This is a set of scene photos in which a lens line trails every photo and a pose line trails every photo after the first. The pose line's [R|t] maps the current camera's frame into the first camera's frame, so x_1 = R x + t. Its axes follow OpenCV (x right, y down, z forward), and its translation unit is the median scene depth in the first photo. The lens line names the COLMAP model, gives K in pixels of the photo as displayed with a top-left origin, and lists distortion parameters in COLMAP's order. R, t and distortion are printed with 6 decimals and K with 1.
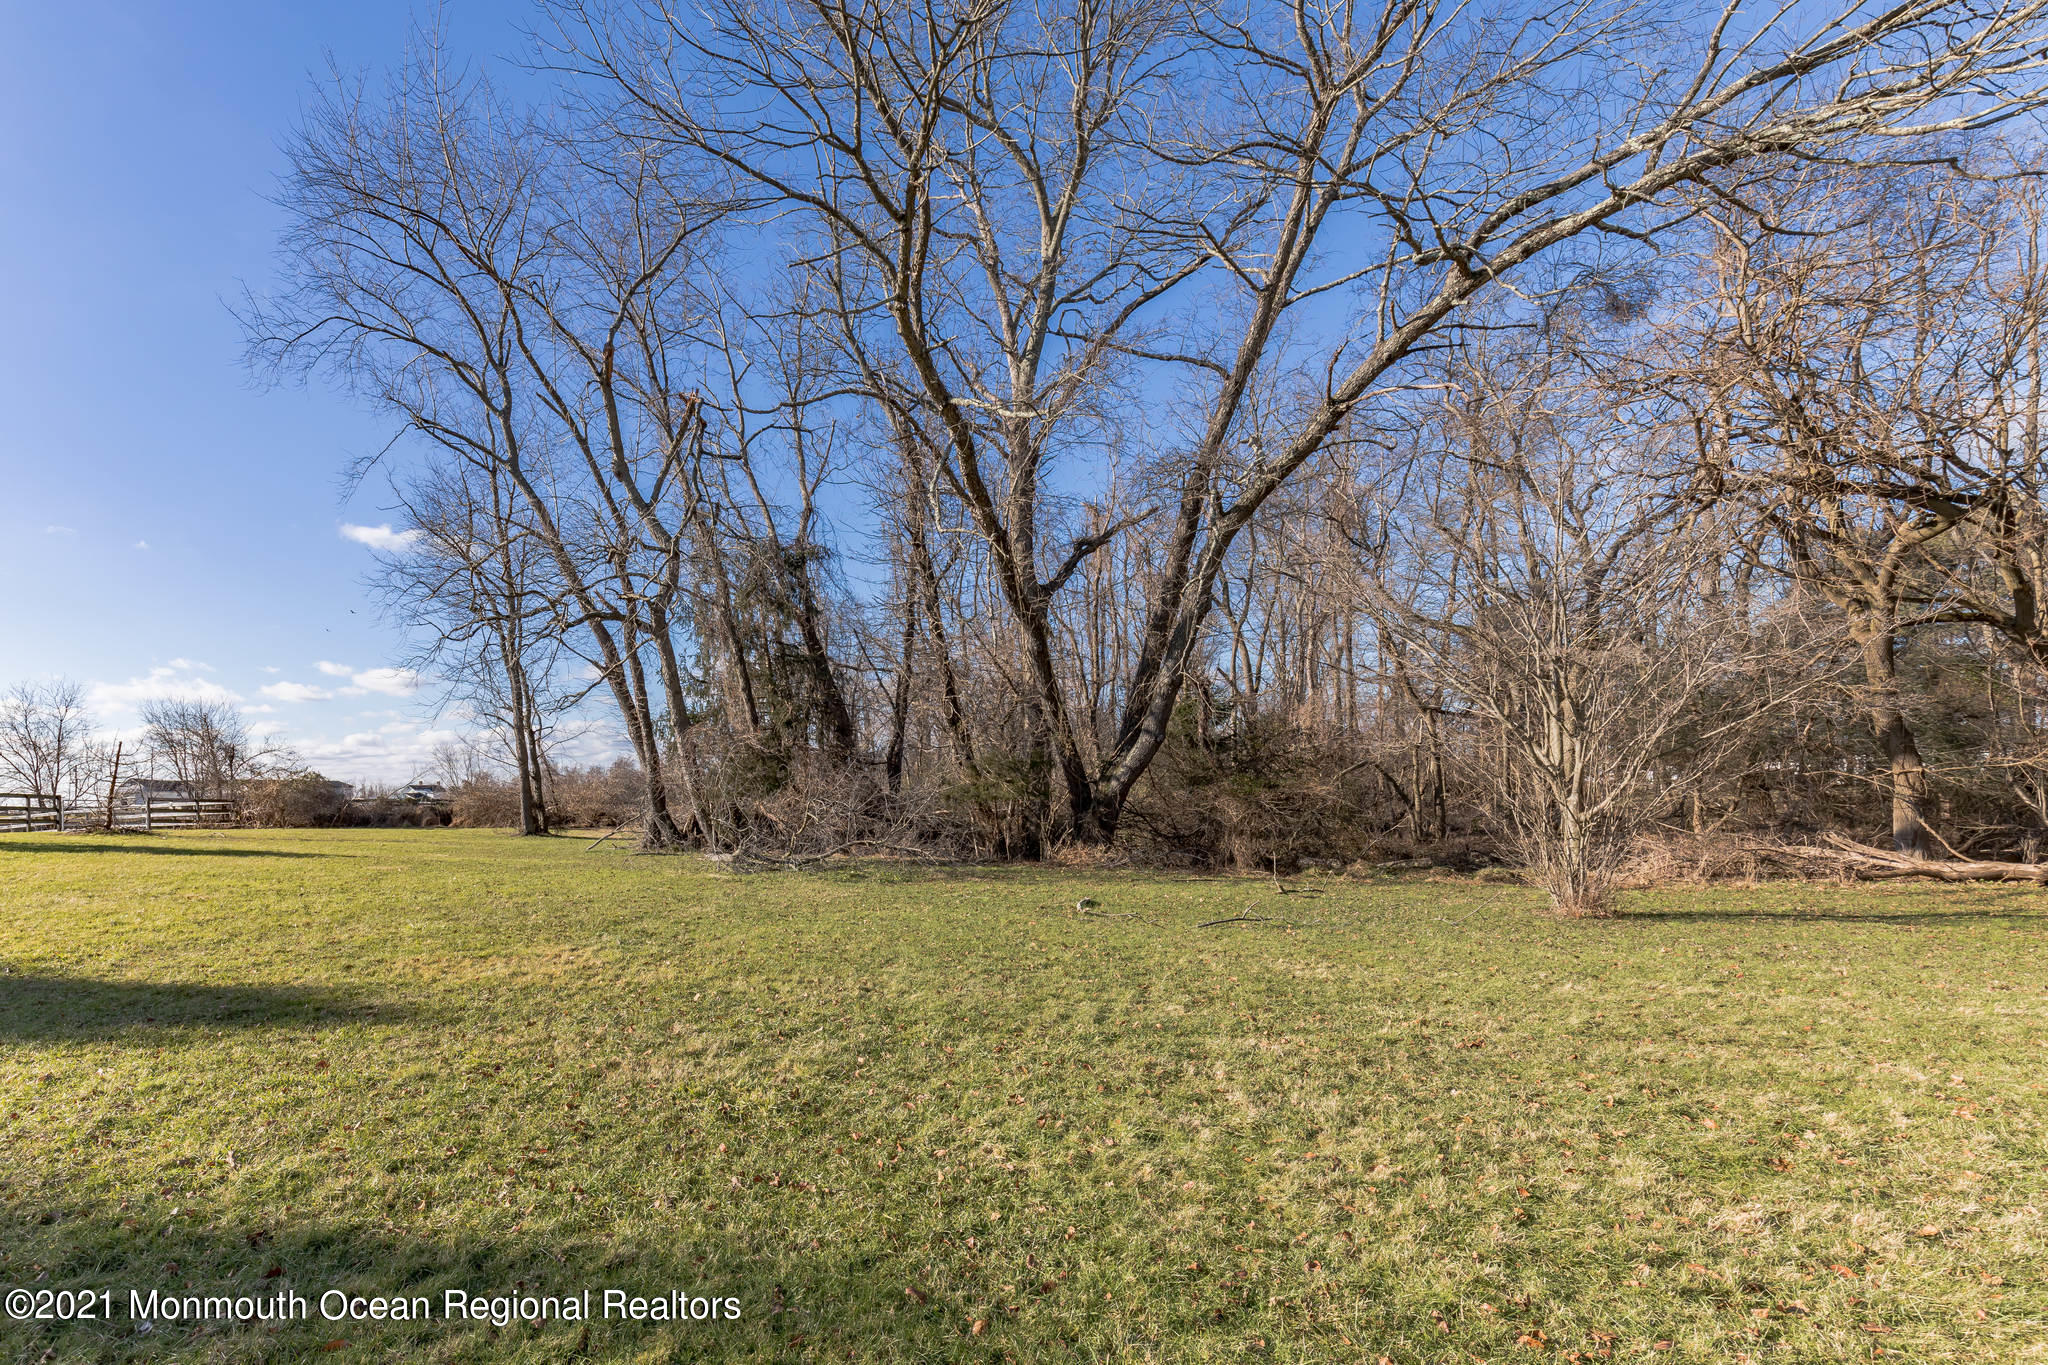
lens RADIAL K [[953.9, 0, 1021.2], [0, 953.9, 692.8], [0, 0, 1]] dist [-0.001417, -0.000123]
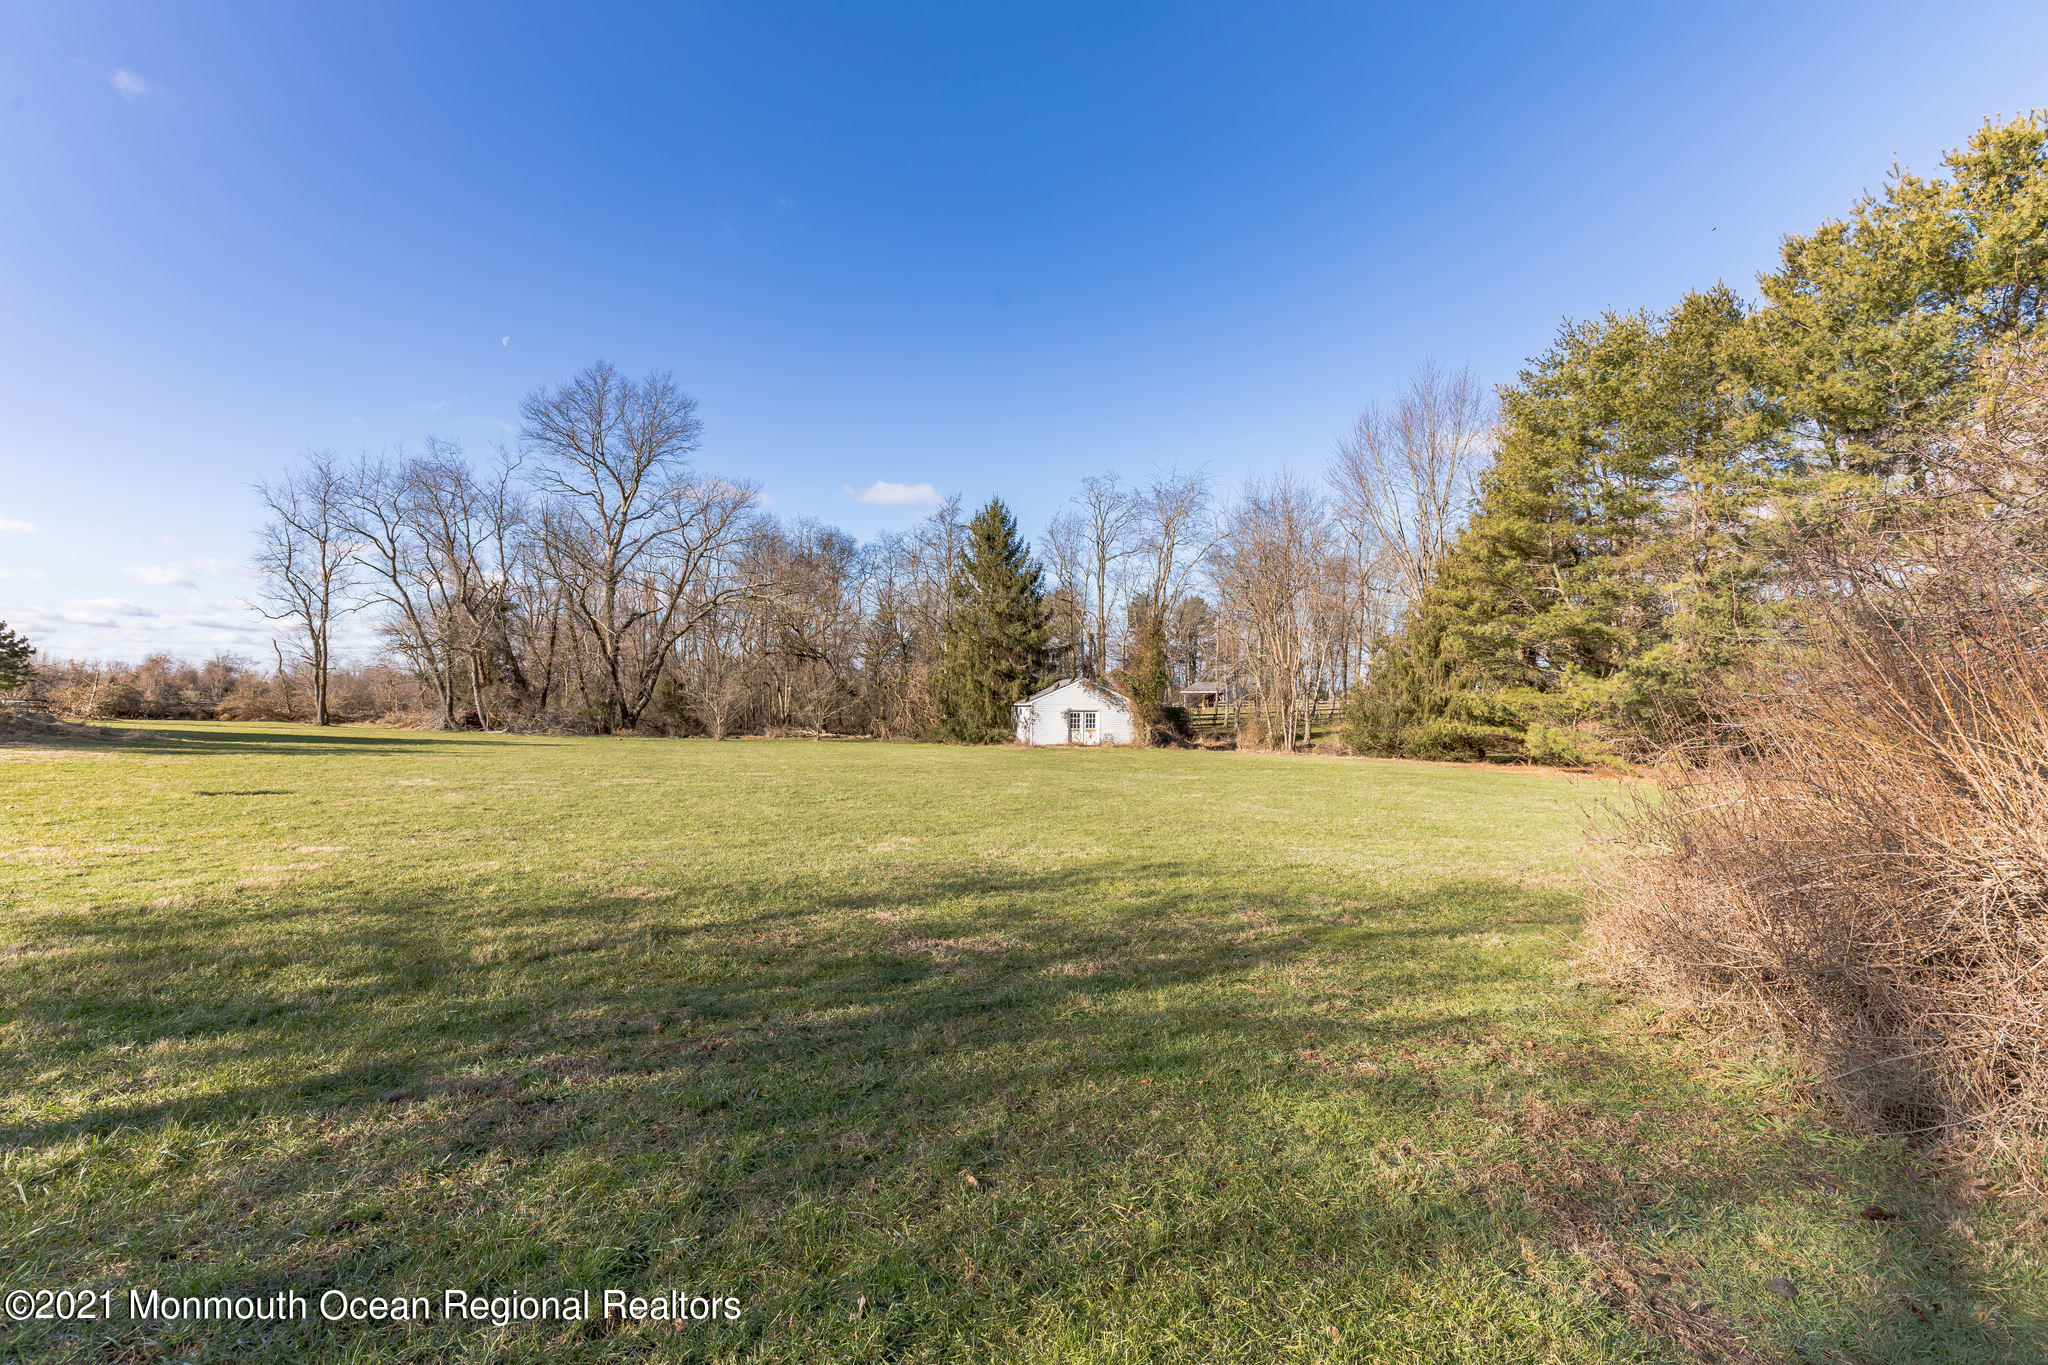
lens RADIAL K [[953.9, 0, 1021.2], [0, 953.9, 692.8], [0, 0, 1]] dist [-0.001417, -0.000123]
pose [[0.910810, 0.041408, 0.410743, -0.043263], [-0.075481, 0.994888, 0.067079, -0.274917], [-0.405866, -0.092100, 0.909280, -2.421590]]
